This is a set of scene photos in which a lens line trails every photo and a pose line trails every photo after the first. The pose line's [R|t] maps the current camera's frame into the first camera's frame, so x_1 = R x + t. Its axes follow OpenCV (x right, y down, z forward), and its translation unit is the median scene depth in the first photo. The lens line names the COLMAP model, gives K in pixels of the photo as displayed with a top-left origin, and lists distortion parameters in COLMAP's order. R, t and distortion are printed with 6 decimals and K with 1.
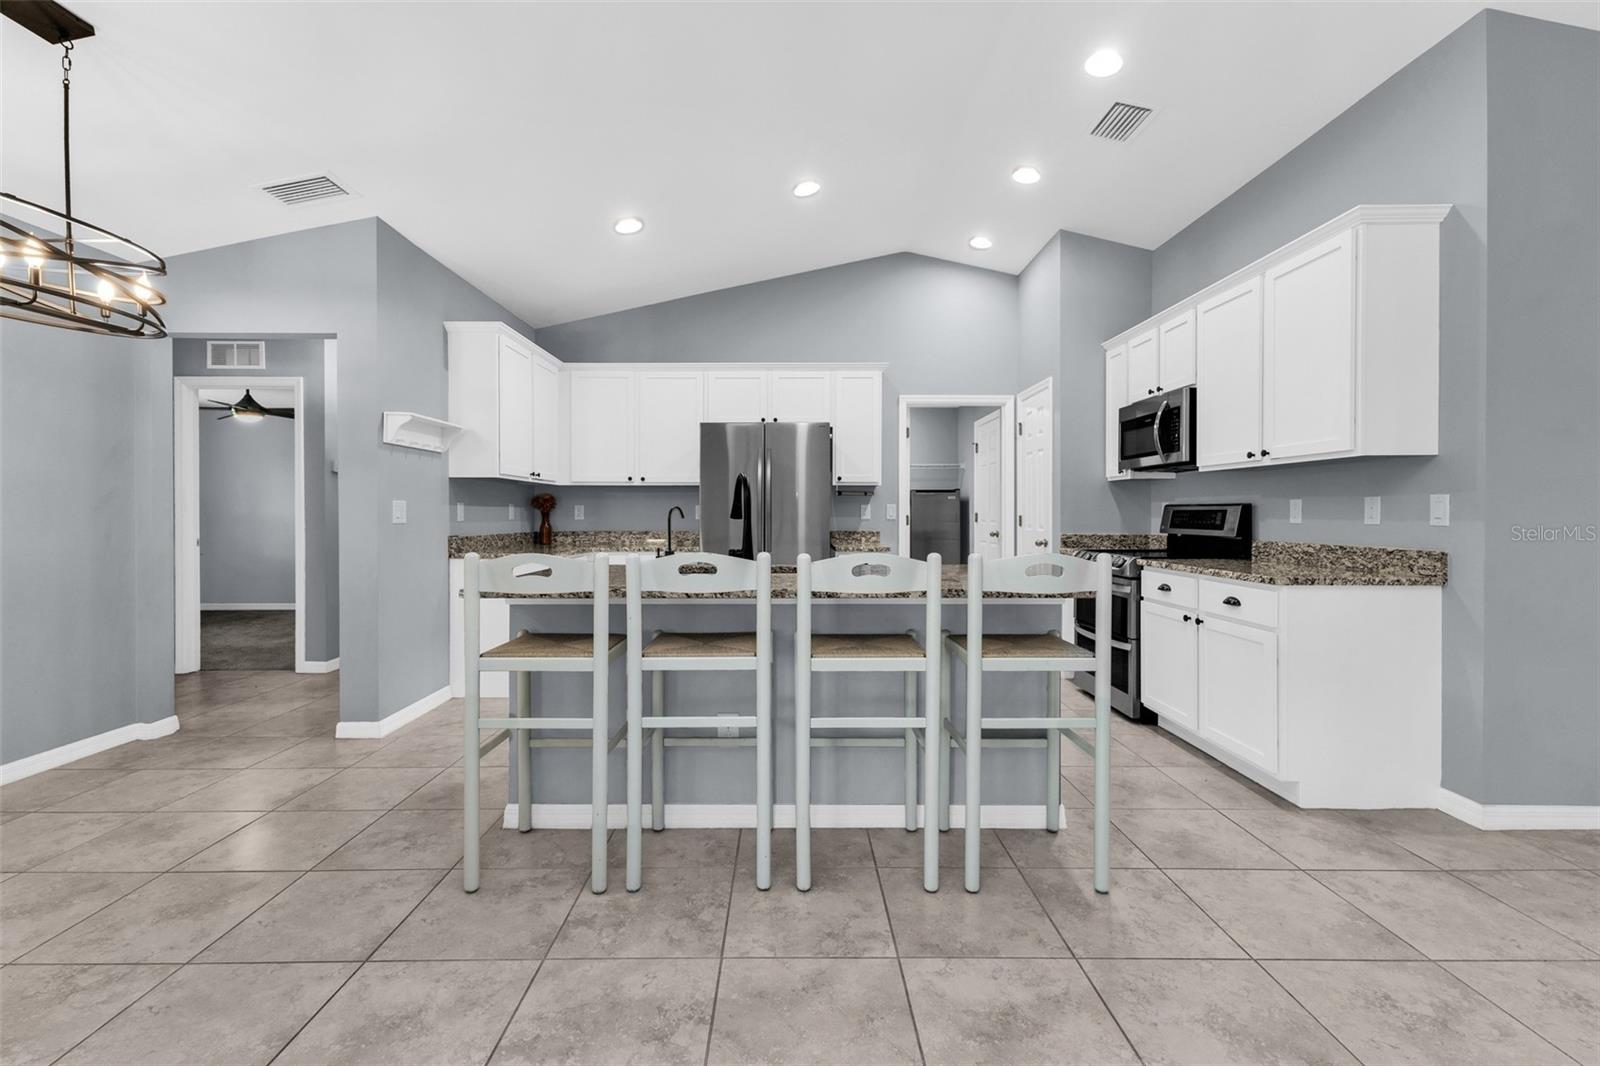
lens RADIAL K [[712.9, 0, 793.9], [0, 712.9, 518.5], [0, 0, 1]] dist [0.007901, -0.003093]
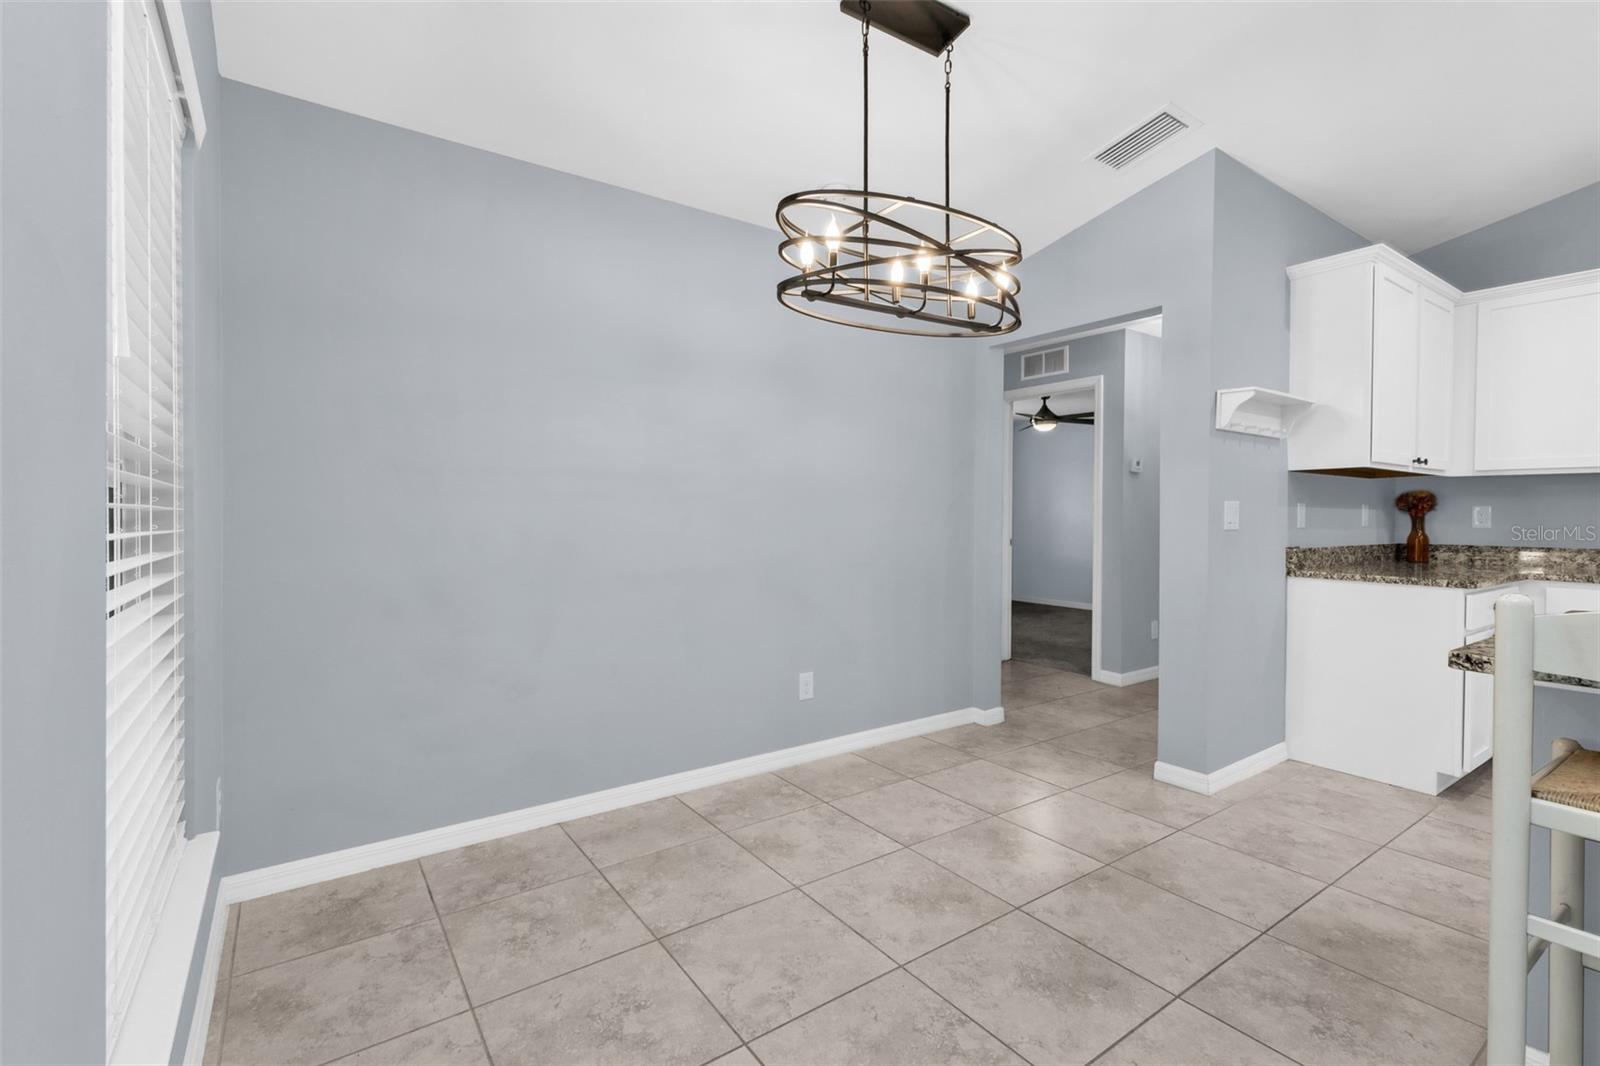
lens RADIAL K [[712.9, 0, 793.2], [0, 712.9, 502.4], [0, 0, 1]] dist [0.007901, -0.003093]
pose [[0.571077, -0.008618, -0.820851, -0.182043], [-0.013469, 0.999712, -0.019867, -0.000759], [0.820786, 0.022402, 0.570796, 0.148160]]
